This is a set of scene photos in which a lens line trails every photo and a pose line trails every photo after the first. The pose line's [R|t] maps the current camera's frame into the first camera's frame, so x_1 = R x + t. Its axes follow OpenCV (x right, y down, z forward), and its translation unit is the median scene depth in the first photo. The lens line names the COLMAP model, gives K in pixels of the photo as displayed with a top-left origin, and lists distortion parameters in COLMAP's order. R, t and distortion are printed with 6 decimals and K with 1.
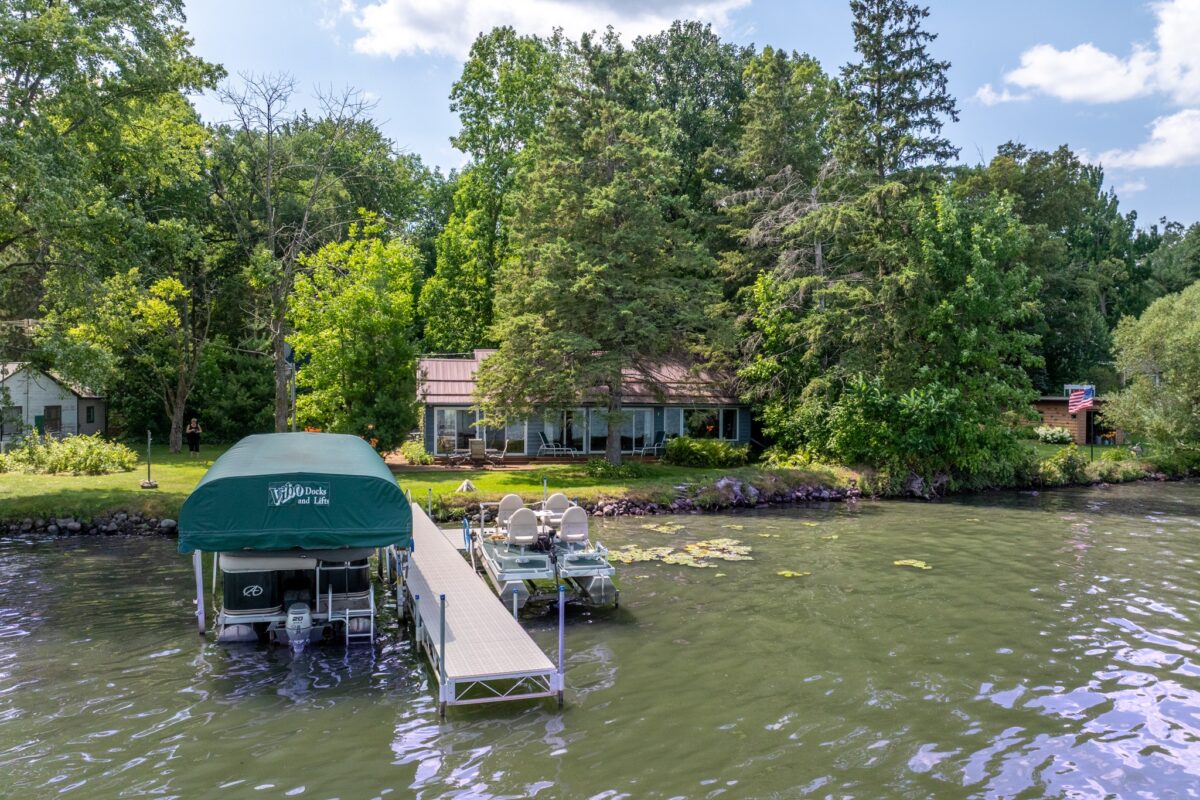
lens RADIAL K [[884.8, 0, 597.4], [0, 884.8, 399.5], [0, 0, 1]] dist [-0.022462, 0.002409]
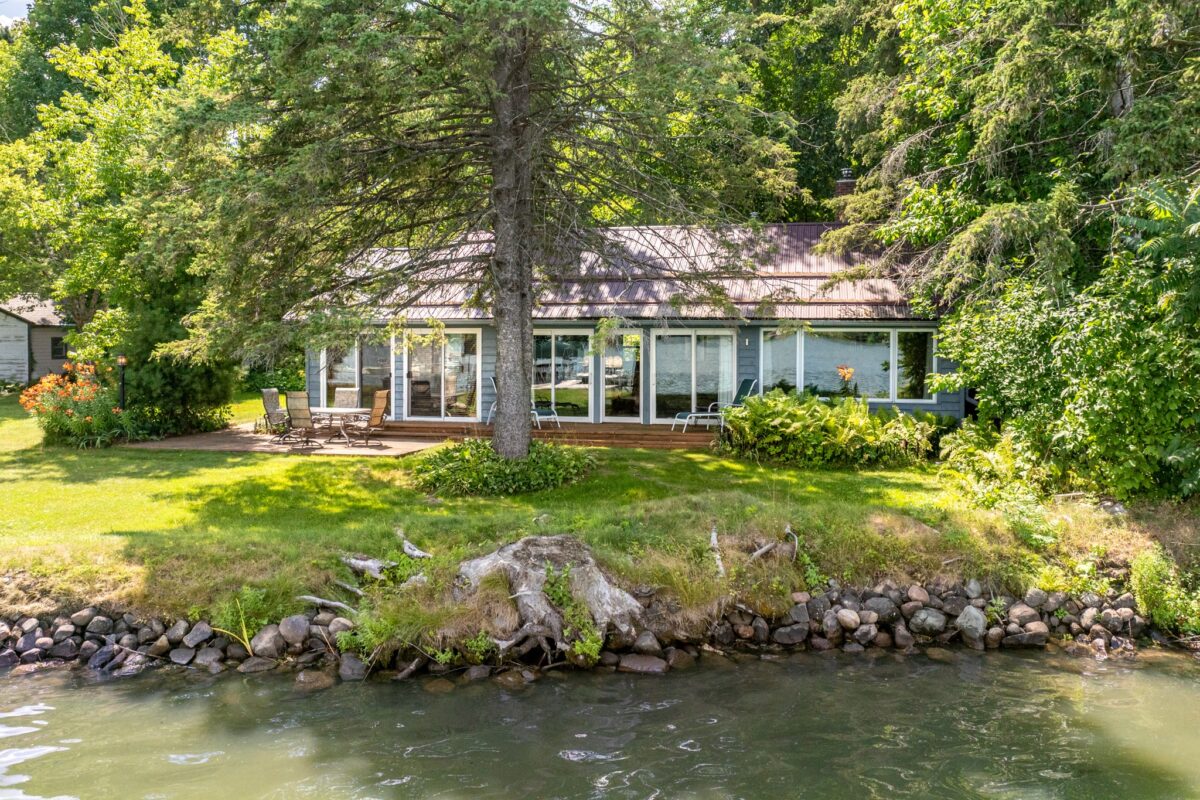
lens RADIAL K [[884.8, 0, 603.0], [0, 884.8, 400.5], [0, 0, 1]] dist [-0.022462, 0.002409]
pose [[0.917666, 0.023206, -0.396675, 0.264131], [-0.001719, 0.998516, 0.054437, 0.029003], [0.397350, -0.049273, 0.916343, 0.734532]]
